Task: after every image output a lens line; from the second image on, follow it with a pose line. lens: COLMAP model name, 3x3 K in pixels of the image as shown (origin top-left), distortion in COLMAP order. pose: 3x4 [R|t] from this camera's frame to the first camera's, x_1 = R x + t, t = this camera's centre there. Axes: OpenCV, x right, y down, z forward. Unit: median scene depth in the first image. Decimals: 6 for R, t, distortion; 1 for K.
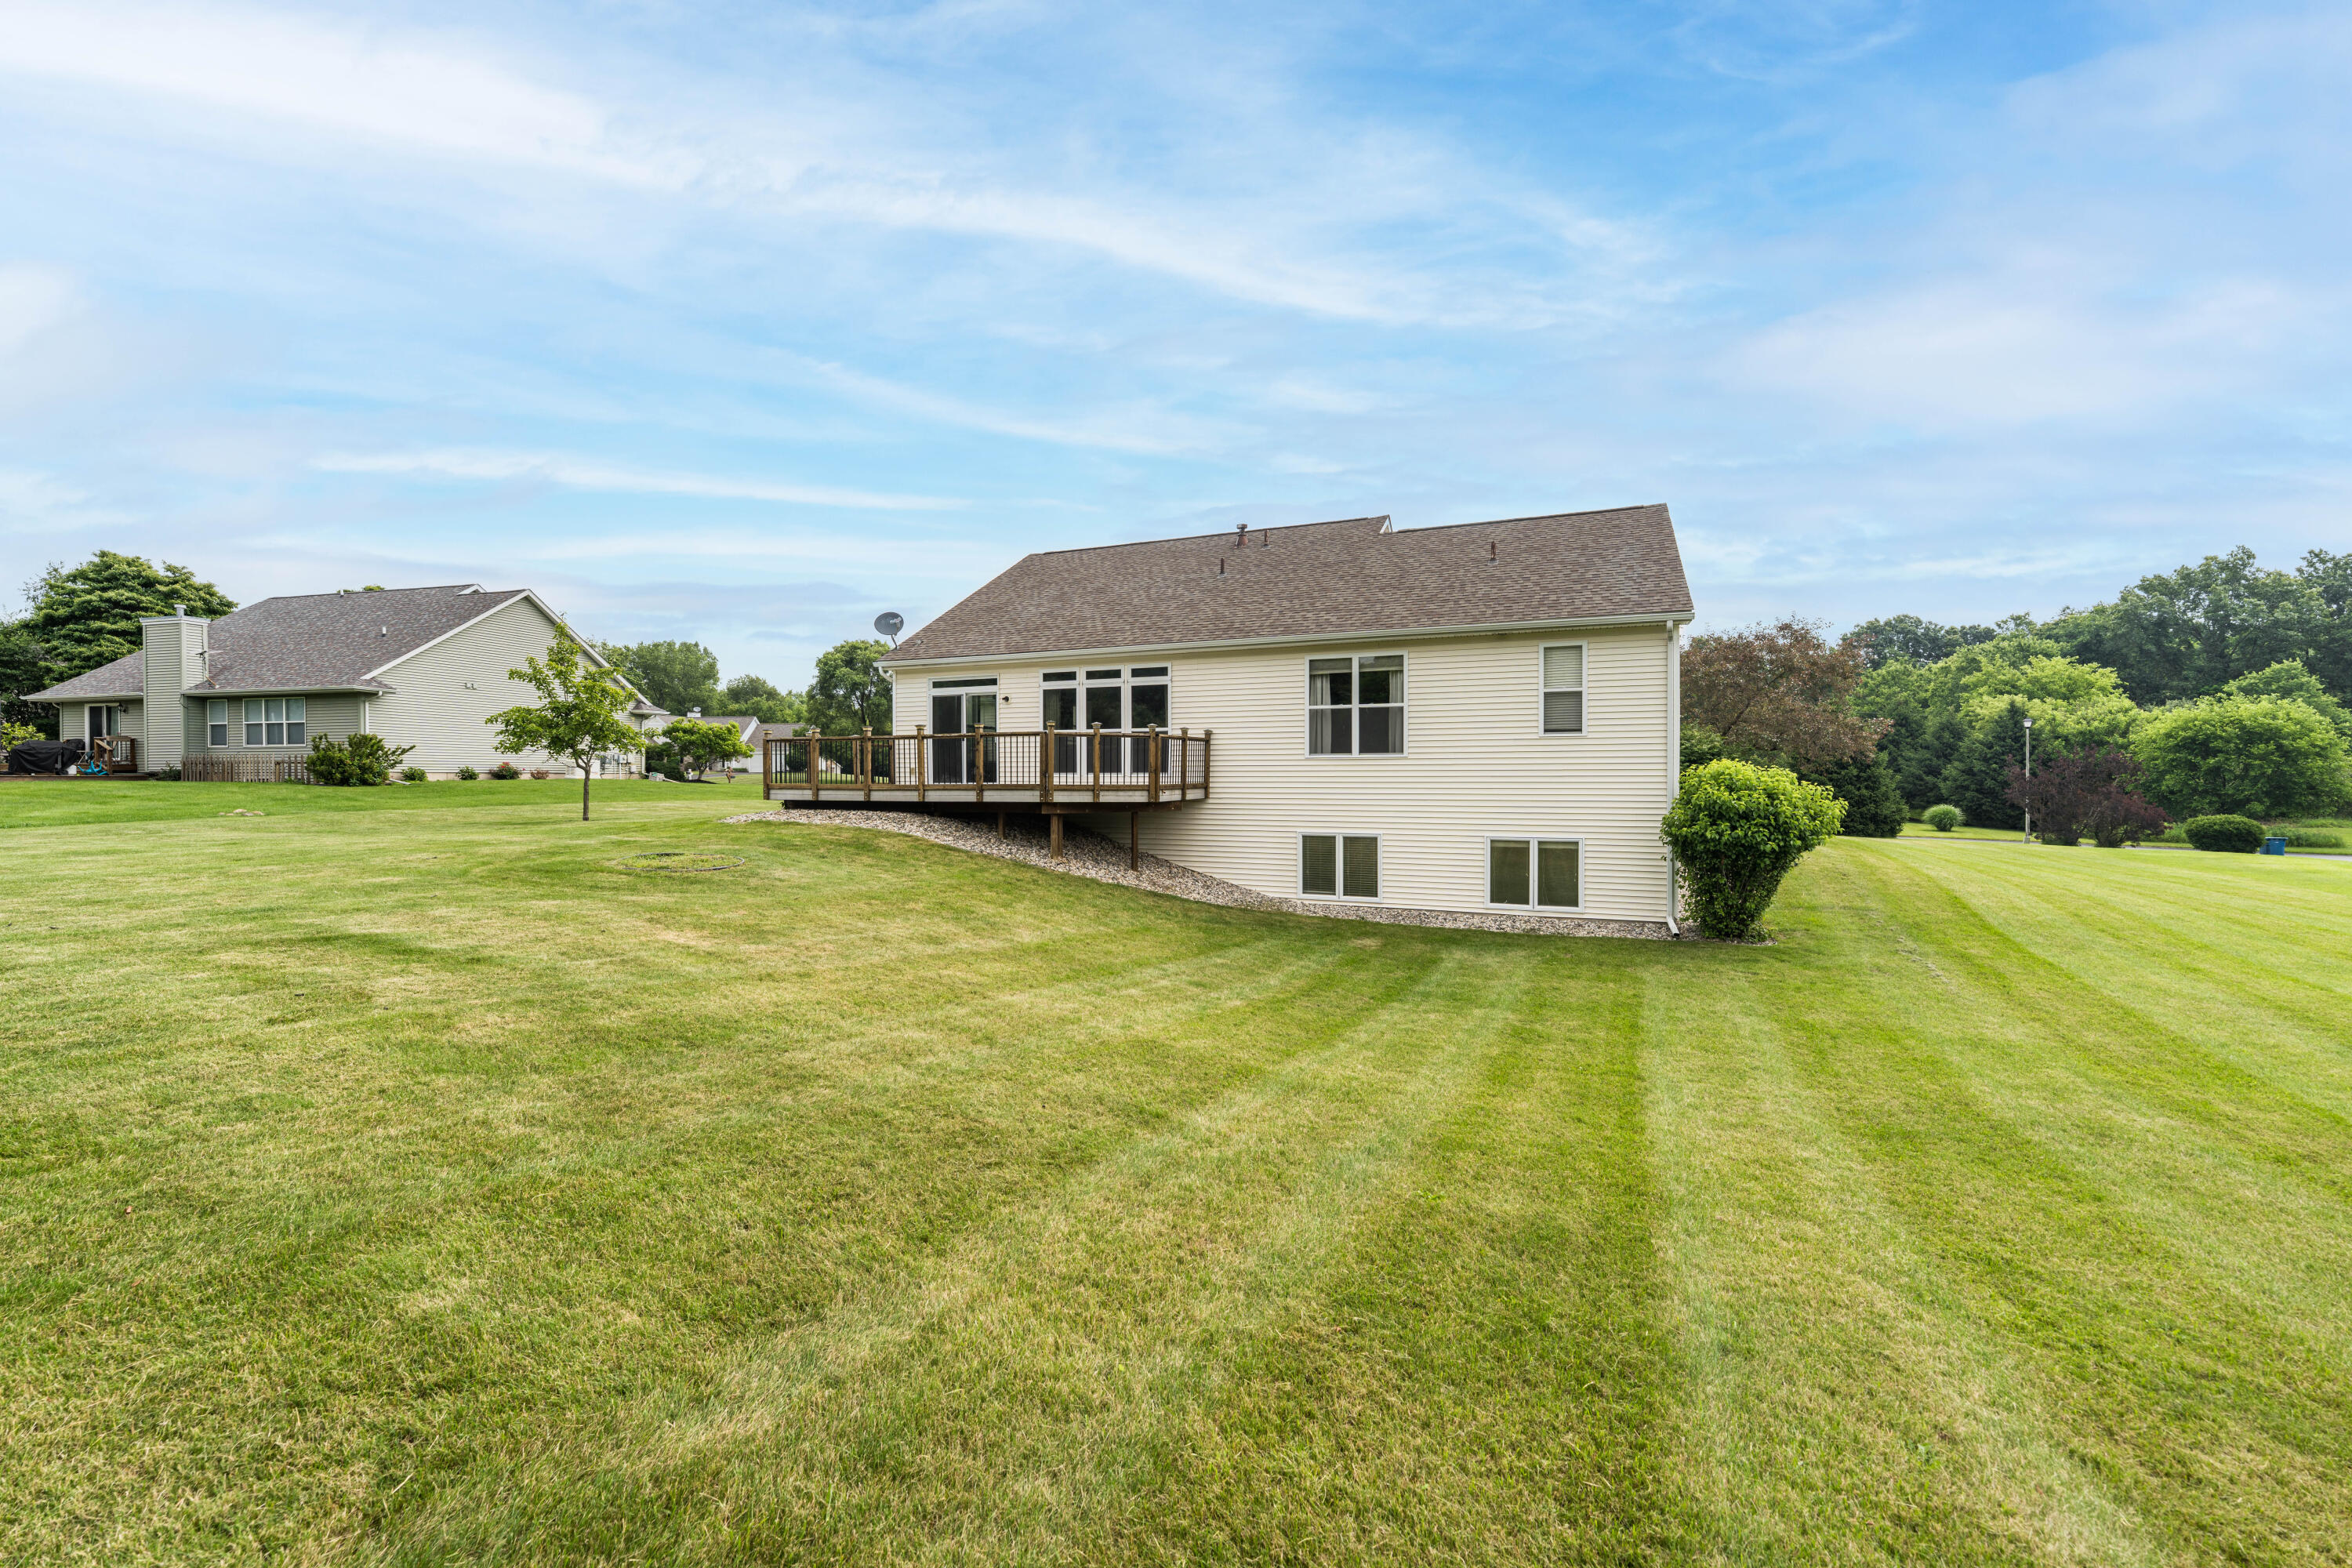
lens RADIAL K [[959.5, 0, 1161.2], [0, 959.5, 784.8], [0, 0, 1]] dist [-0.001805, 0.000292]
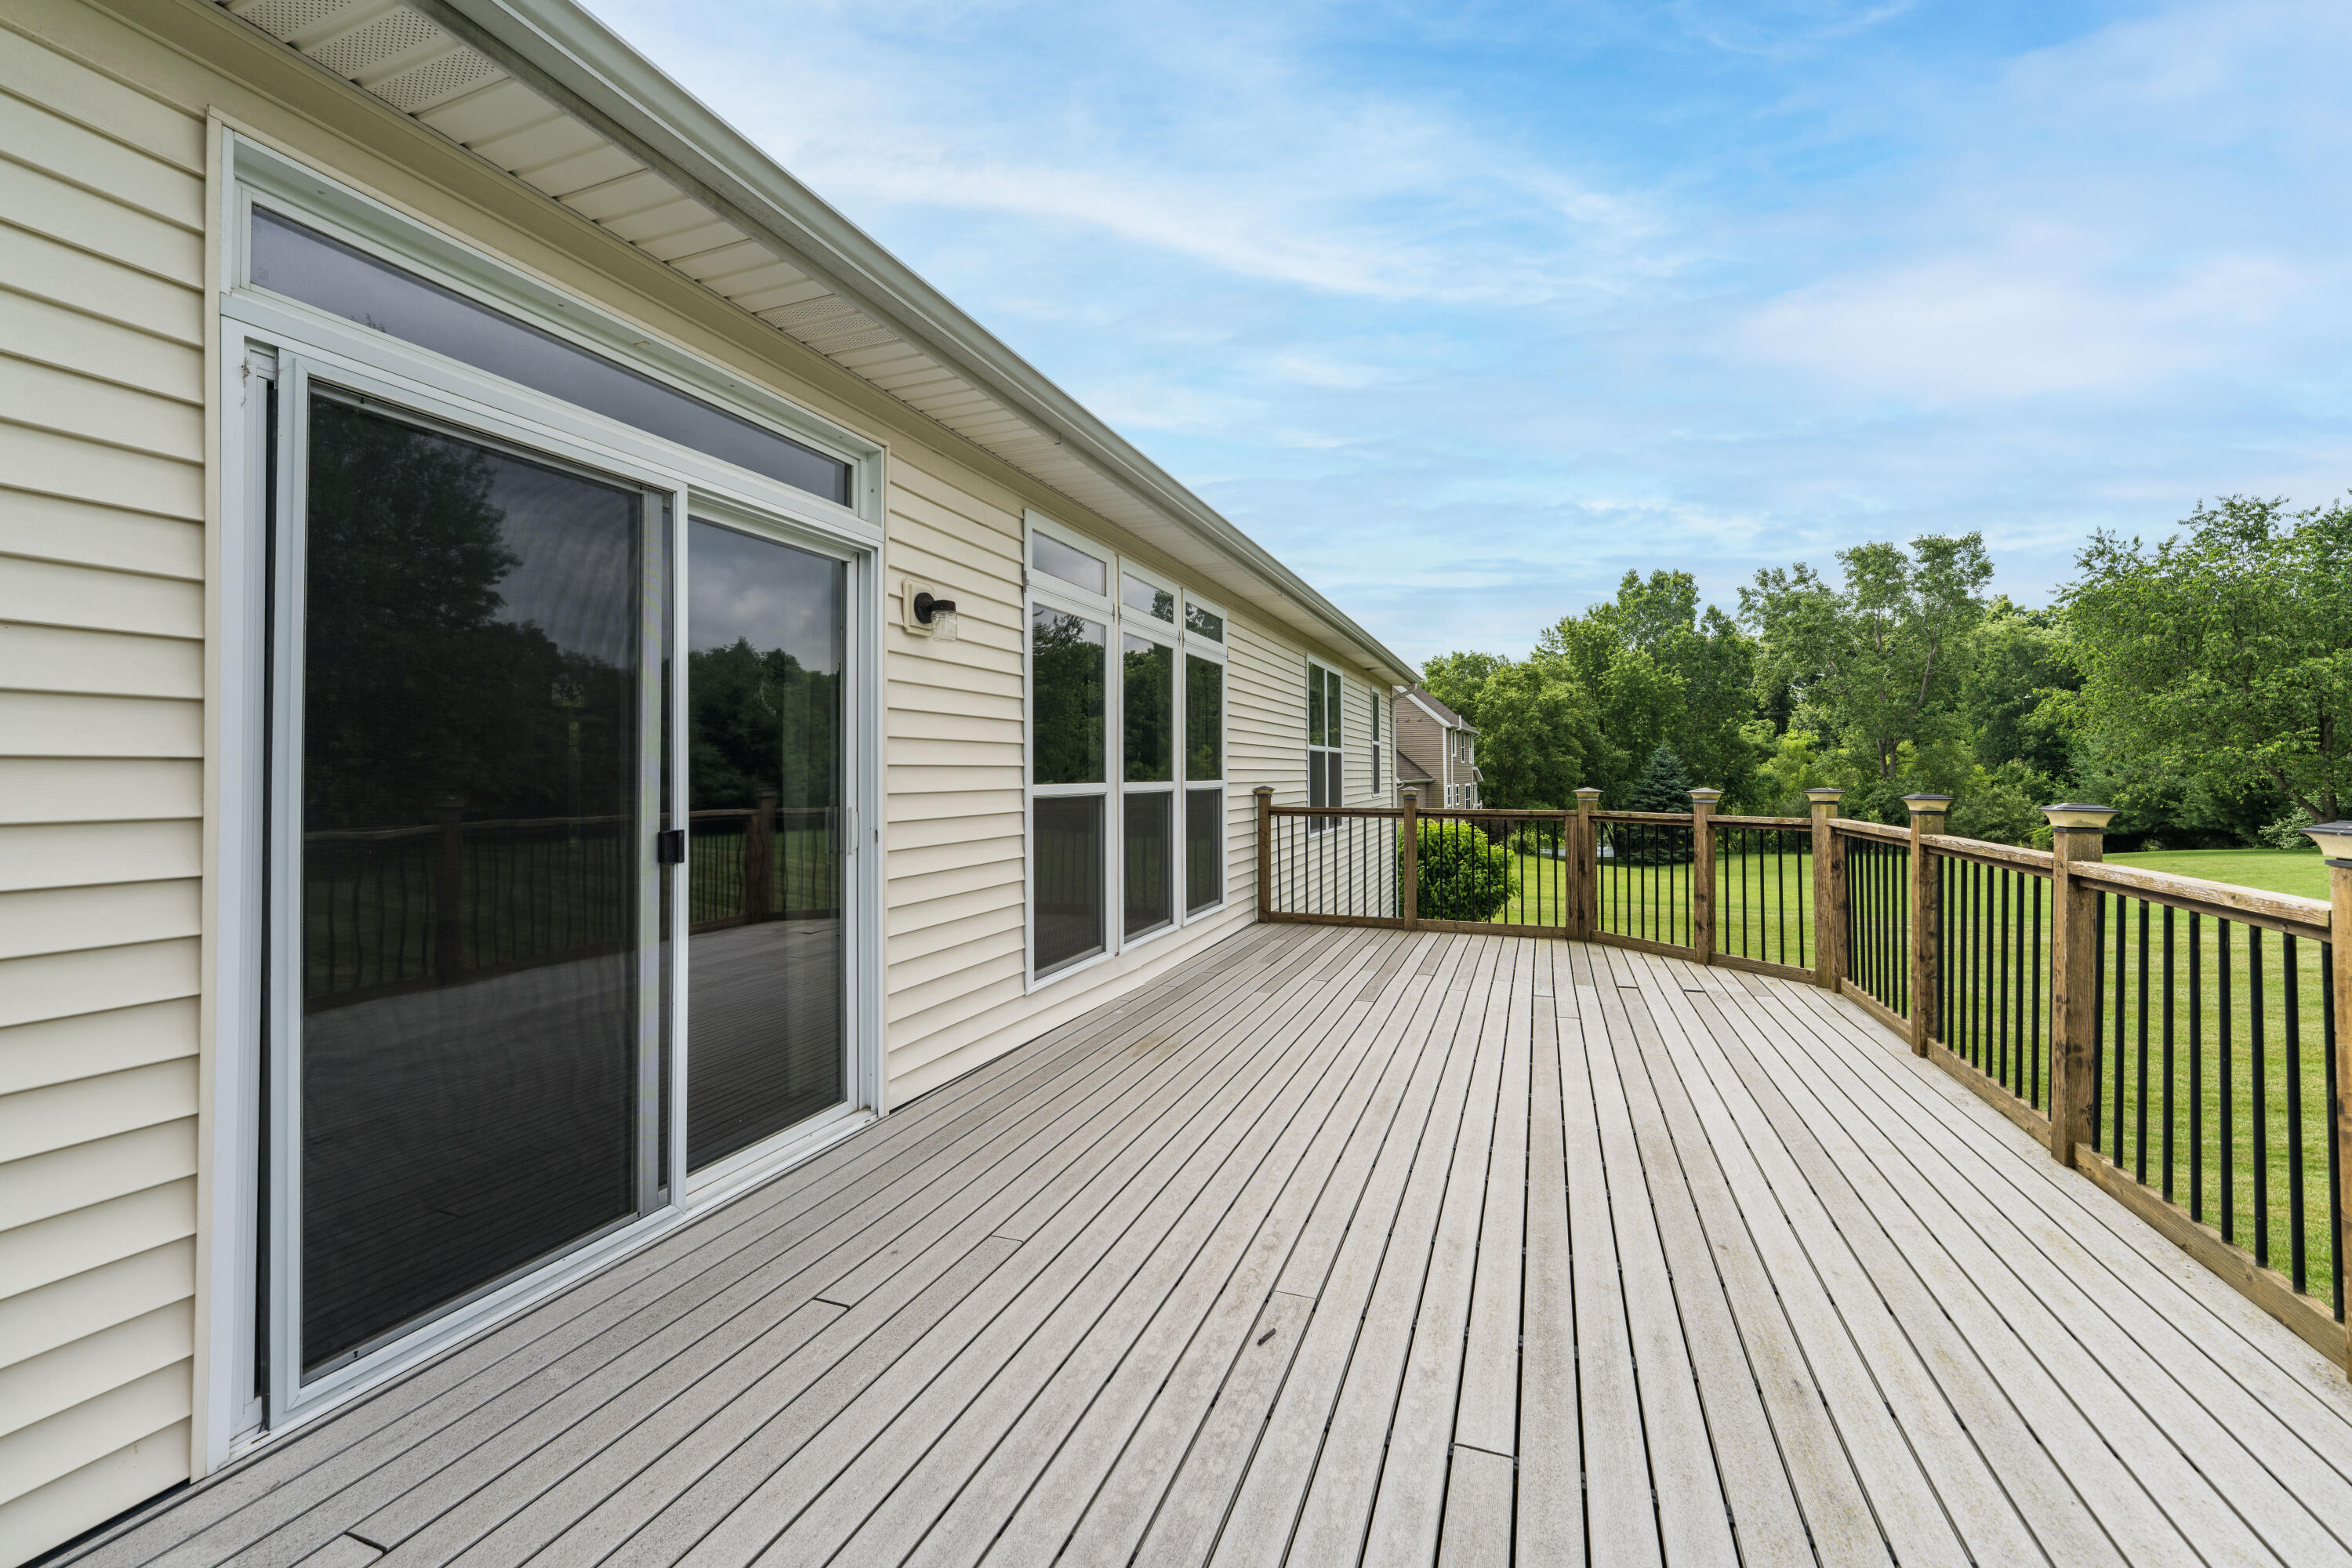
lens RADIAL K [[959.5, 0, 1166.0], [0, 959.5, 767.8], [0, 0, 1]] dist [-0.001805, 0.000292]
pose [[-0.050596, 0.005785, 0.998702, -0.388184], [0.011465, 0.999921, -0.005212, -0.065540], [-0.998653, 0.011186, -0.050658, 1.090868]]
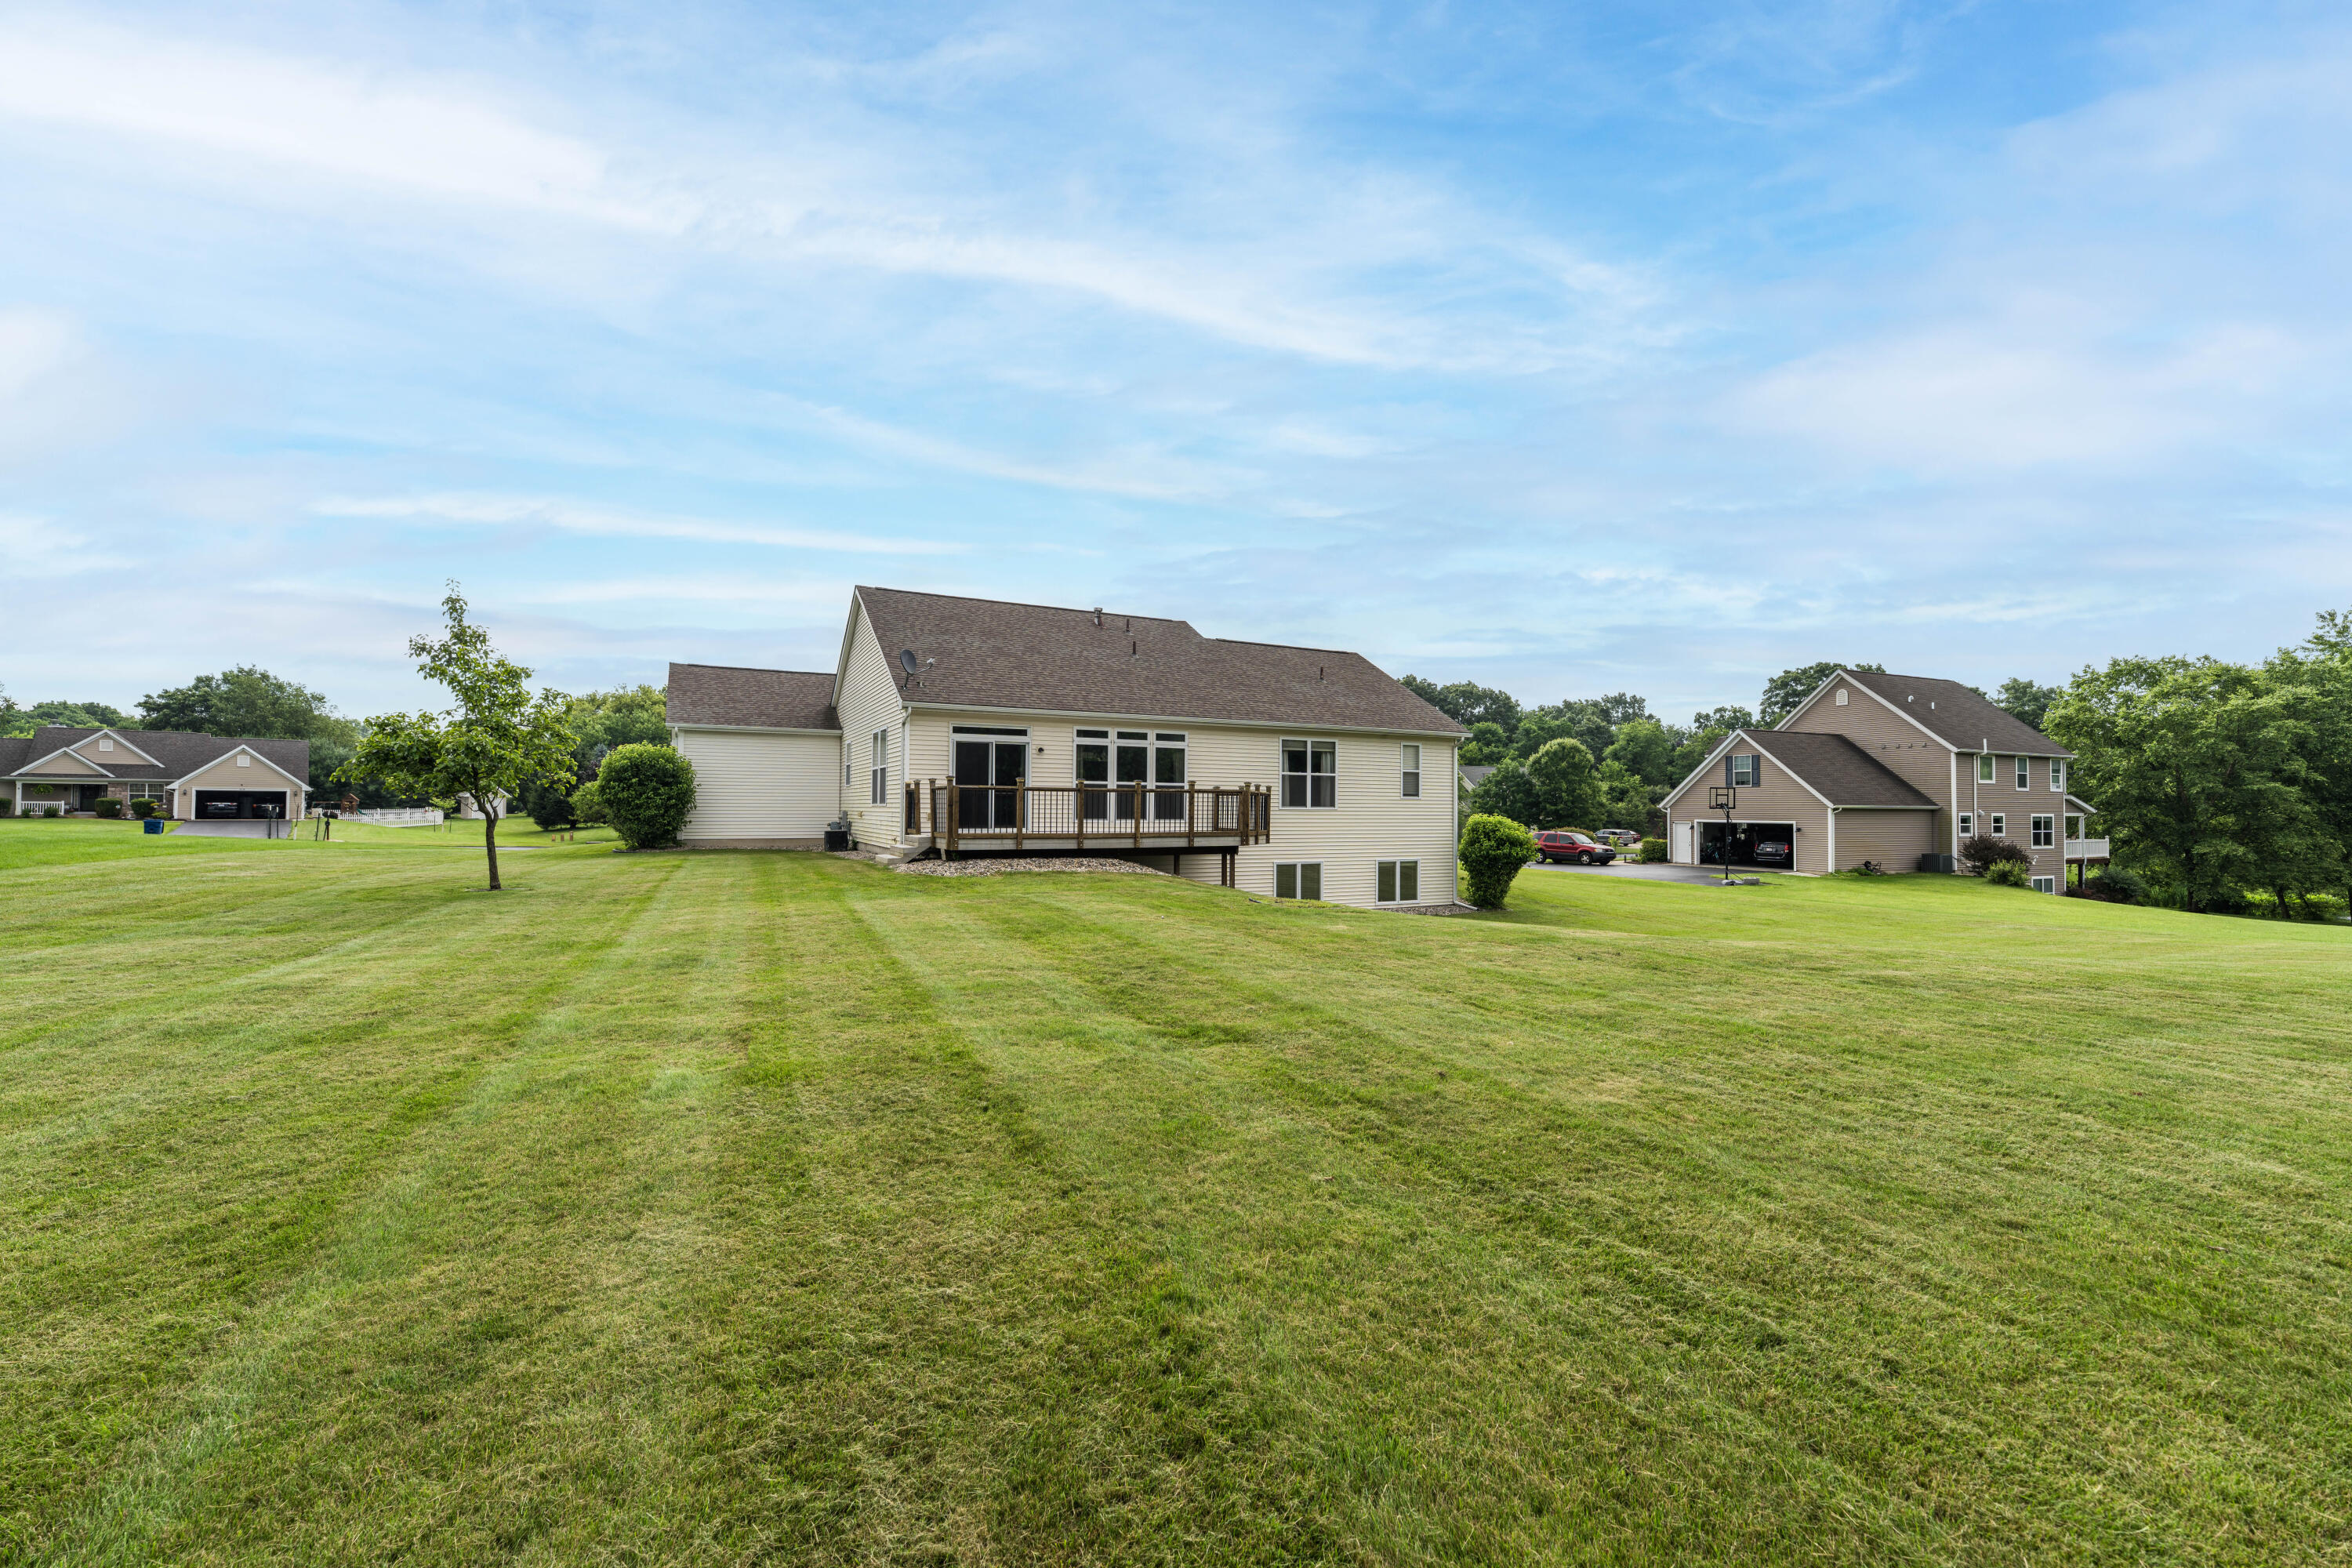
lens RADIAL K [[959.5, 0, 1168.5], [0, 959.5, 786.8], [0, 0, 1]] dist [-0.001805, 0.000292]
pose [[0.632326, 0.021677, 0.774399, -1.024874], [-0.001284, 0.999636, -0.026933, -0.022188], [-0.774701, 0.016036, 0.632124, 0.233111]]
